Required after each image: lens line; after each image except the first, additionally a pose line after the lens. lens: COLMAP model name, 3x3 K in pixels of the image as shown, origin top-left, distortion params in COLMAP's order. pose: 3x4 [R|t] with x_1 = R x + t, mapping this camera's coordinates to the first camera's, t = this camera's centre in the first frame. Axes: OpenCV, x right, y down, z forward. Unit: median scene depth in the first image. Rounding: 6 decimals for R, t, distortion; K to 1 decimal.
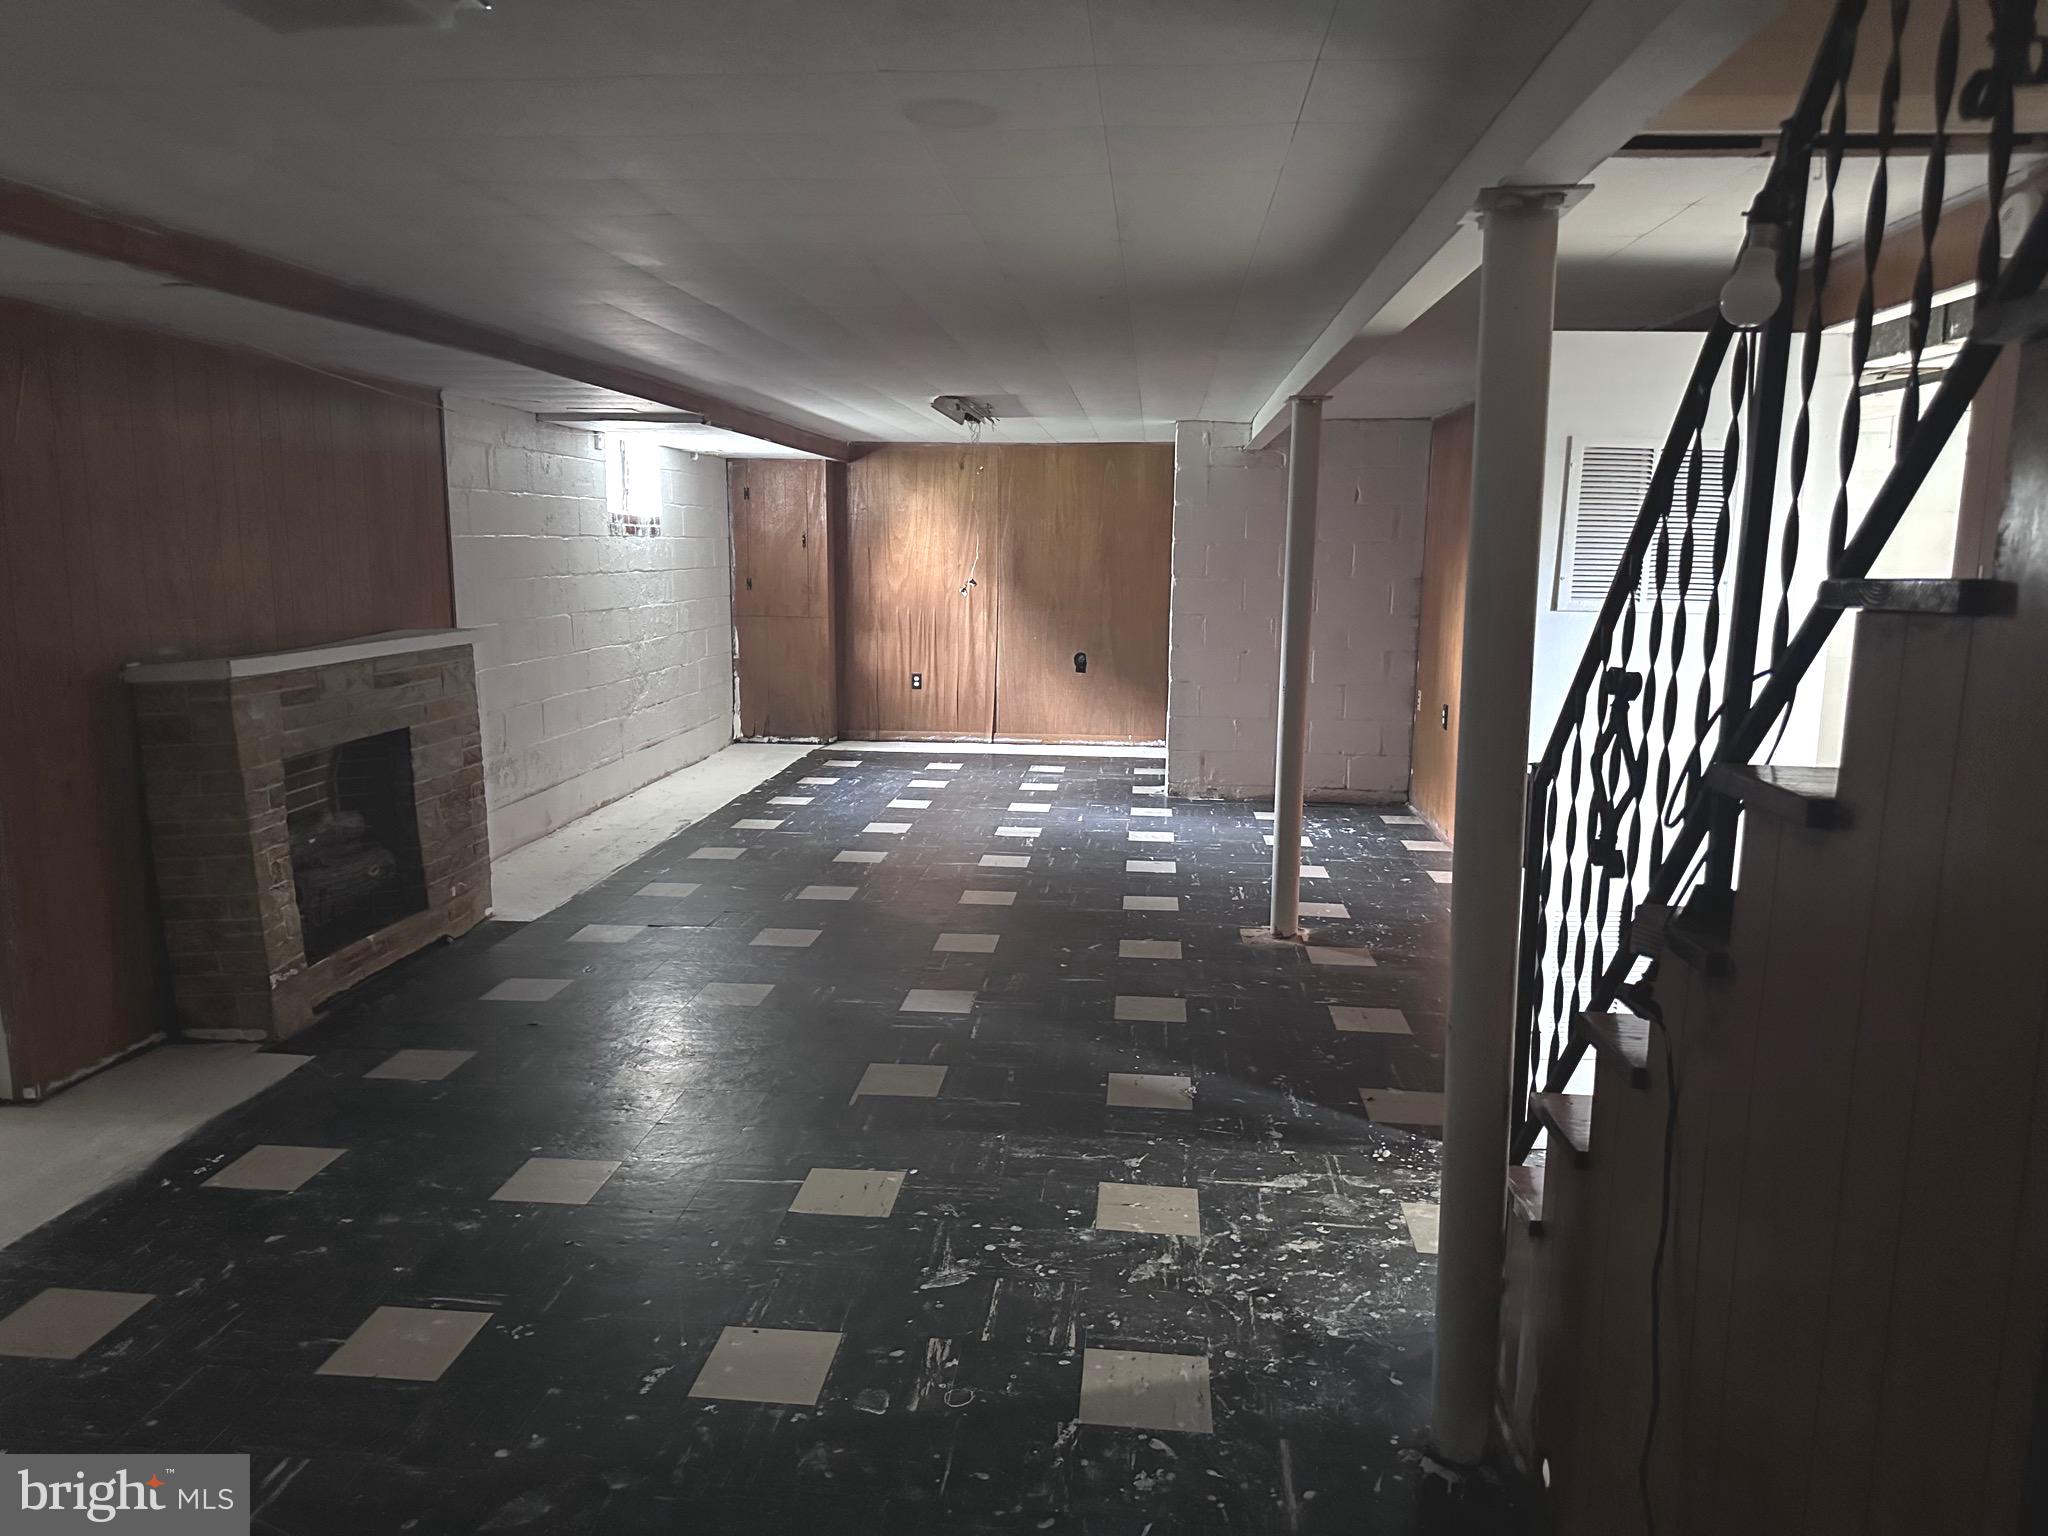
lens RADIAL K [[1432.1, 0, 1024.0], [0, 1432.1, 768.0], [0, 0, 1]] dist [0.052244, -0.063326]
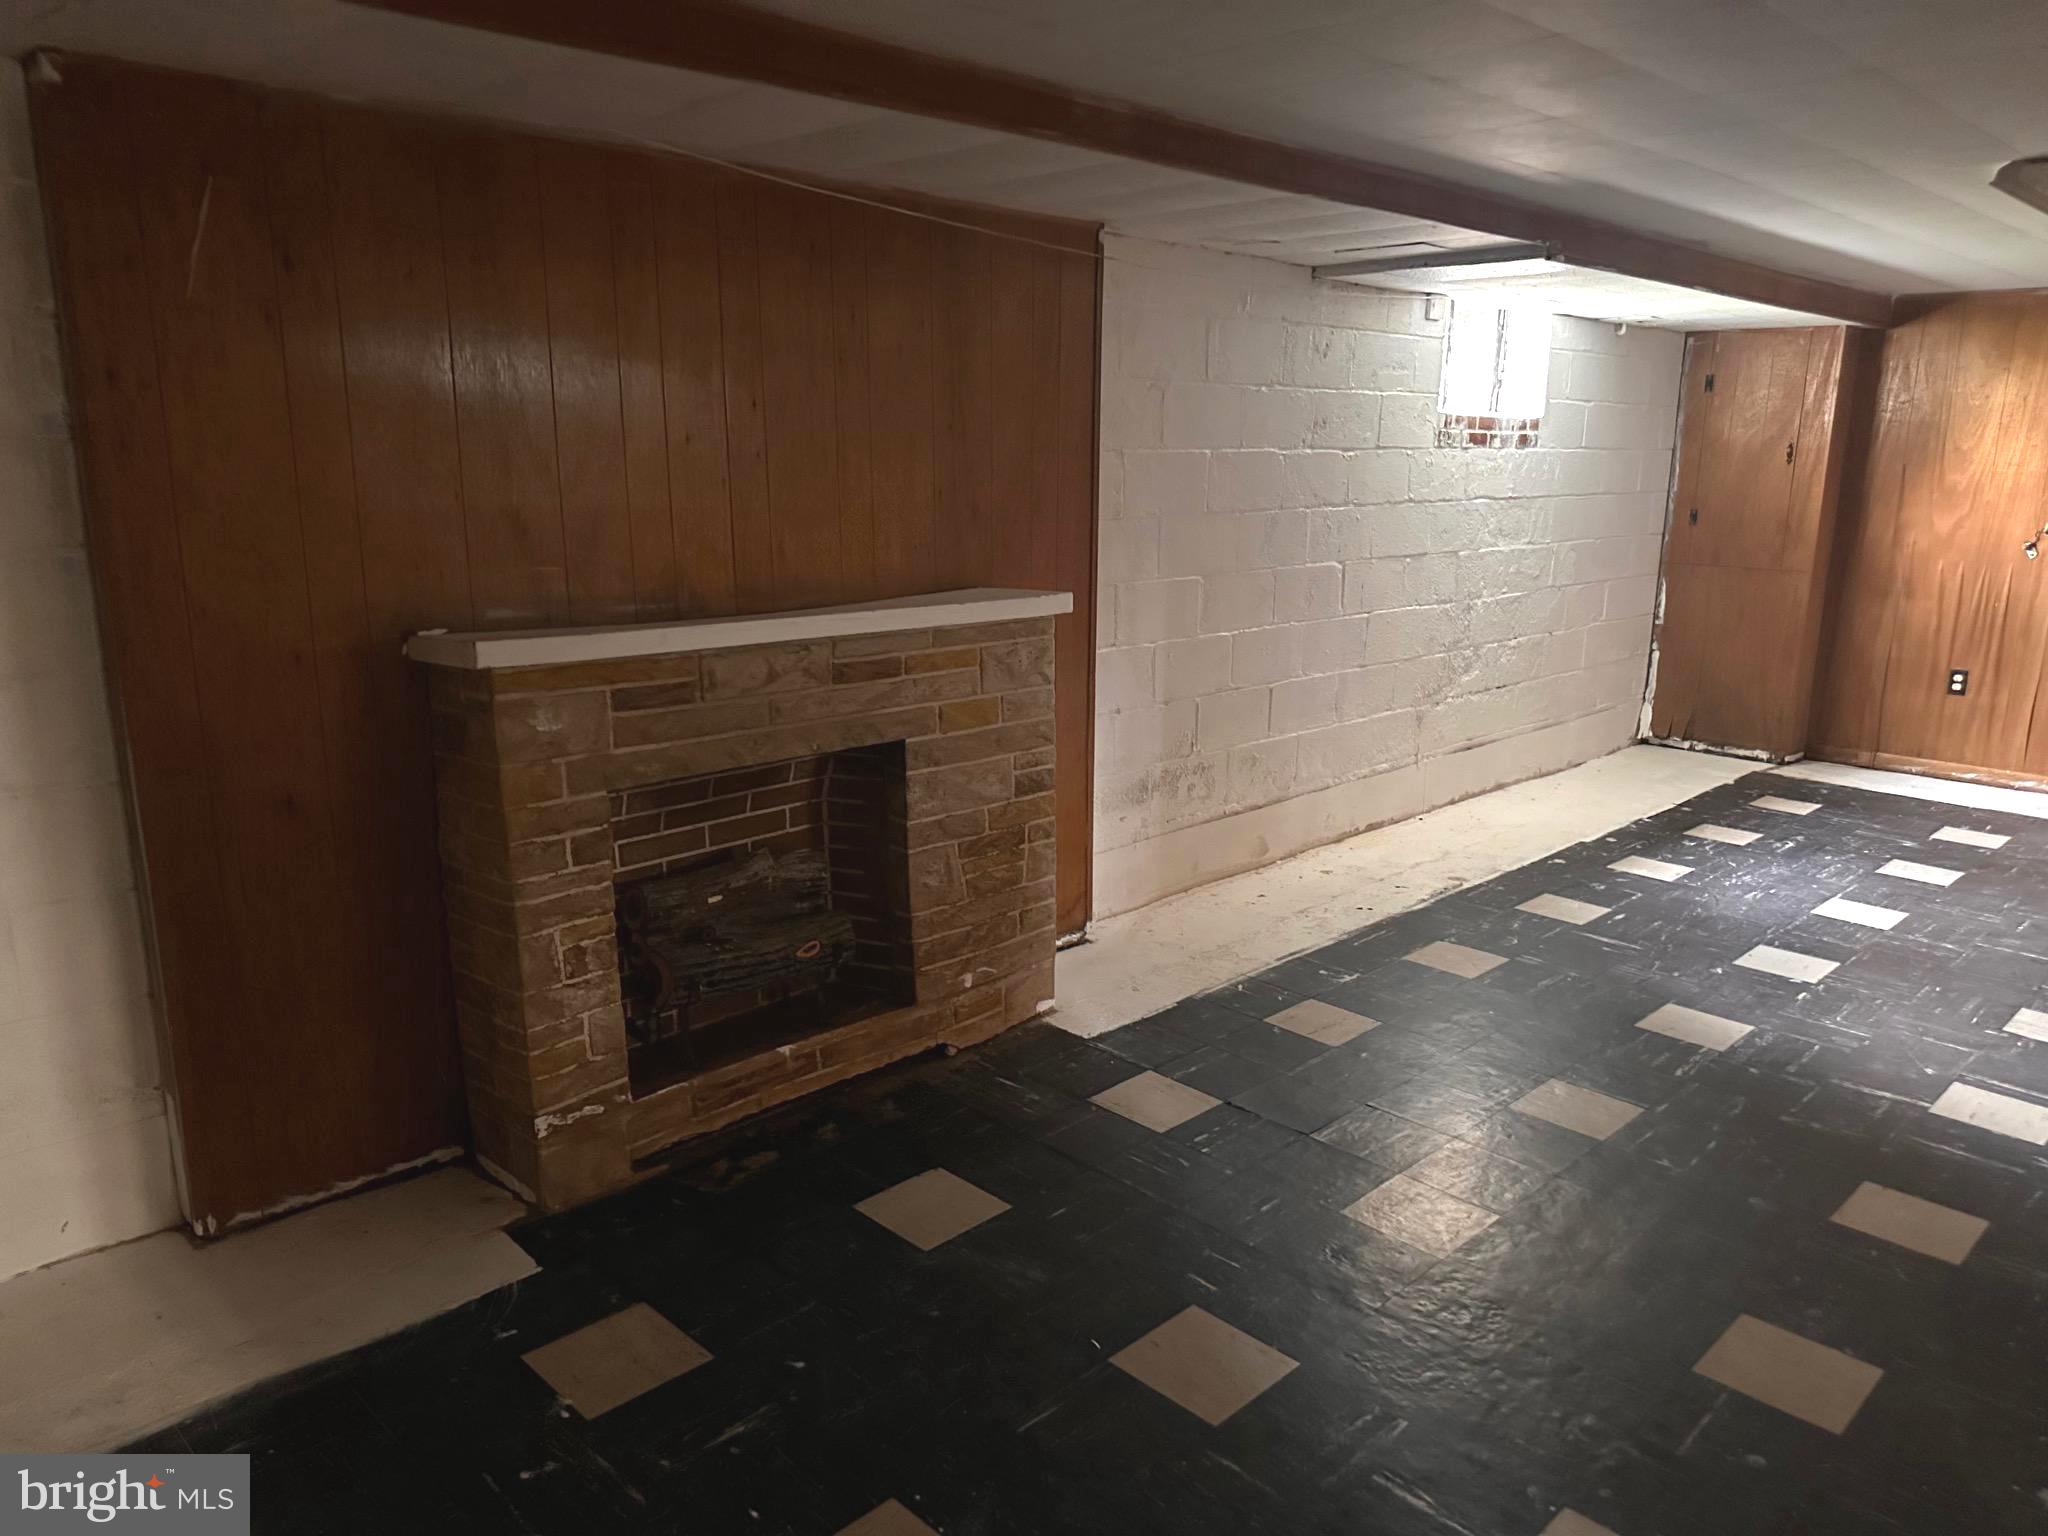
lens RADIAL K [[1432.1, 0, 1024.0], [0, 1432.1, 768.0], [0, 0, 1]] dist [0.052244, -0.063326]
pose [[0.762110, 0.140602, -0.631996, 0.029952], [-0.103974, 0.990044, 0.094878, -0.069469], [0.639044, -0.006596, 0.769142, 0.439124]]
